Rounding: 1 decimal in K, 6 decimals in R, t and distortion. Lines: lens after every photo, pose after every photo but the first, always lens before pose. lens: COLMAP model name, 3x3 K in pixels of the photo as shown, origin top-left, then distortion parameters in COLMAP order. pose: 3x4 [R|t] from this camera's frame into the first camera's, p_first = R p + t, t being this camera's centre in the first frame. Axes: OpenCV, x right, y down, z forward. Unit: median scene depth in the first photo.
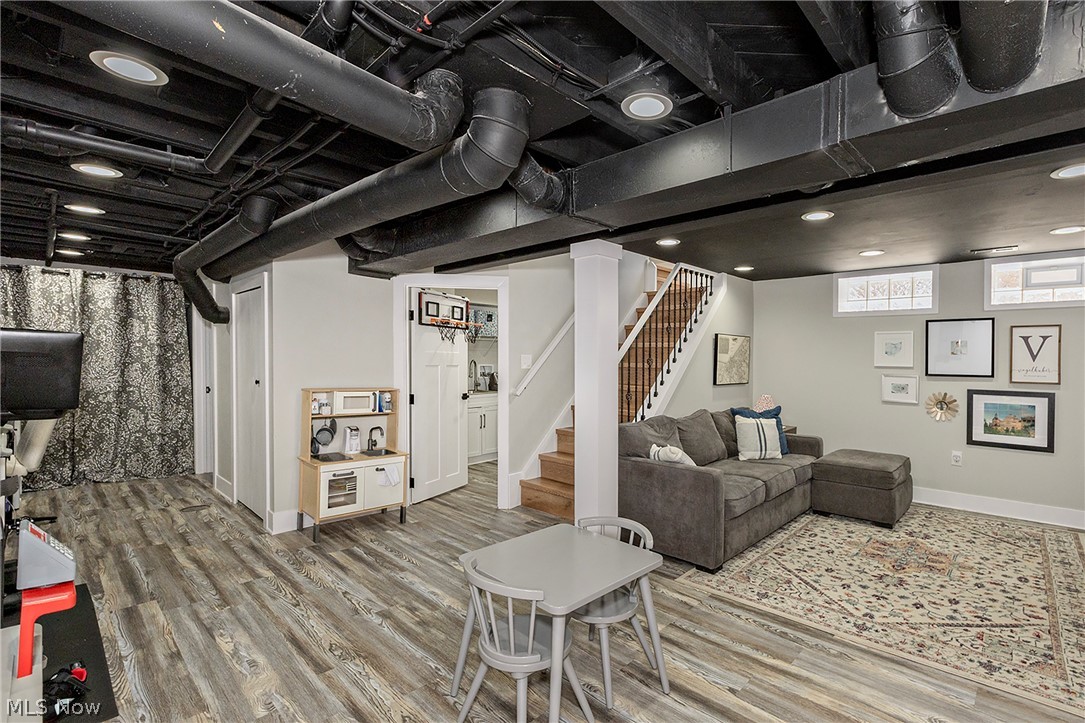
lens RADIAL K [[505.0, 0, 546.0], [0, 505.0, 362.4], [0, 0, 1]] dist [0.001067, 0.001137]
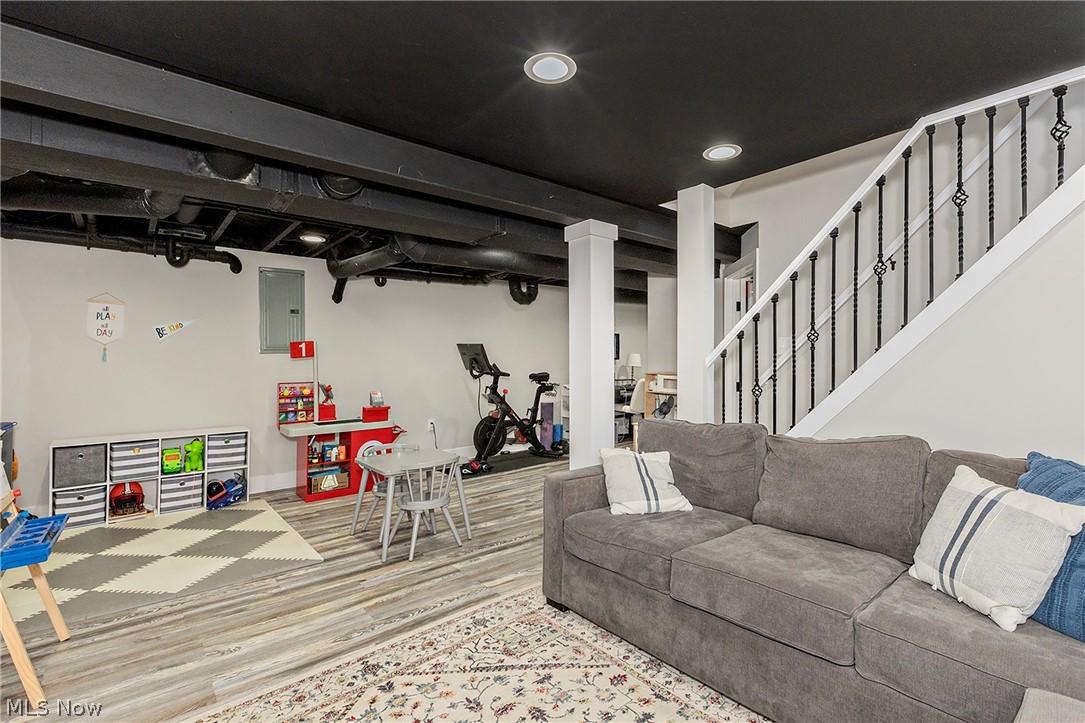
lens RADIAL K [[505.0, 0, 544.2], [0, 505.0, 363.8], [0, 0, 1]] dist [0.001067, 0.001137]
pose [[-0.112734, -0.006678, -0.993603, 0.900317], [-0.003354, 0.999974, -0.006340, 0.060636], [0.993619, 0.002617, -0.112754, 0.905092]]
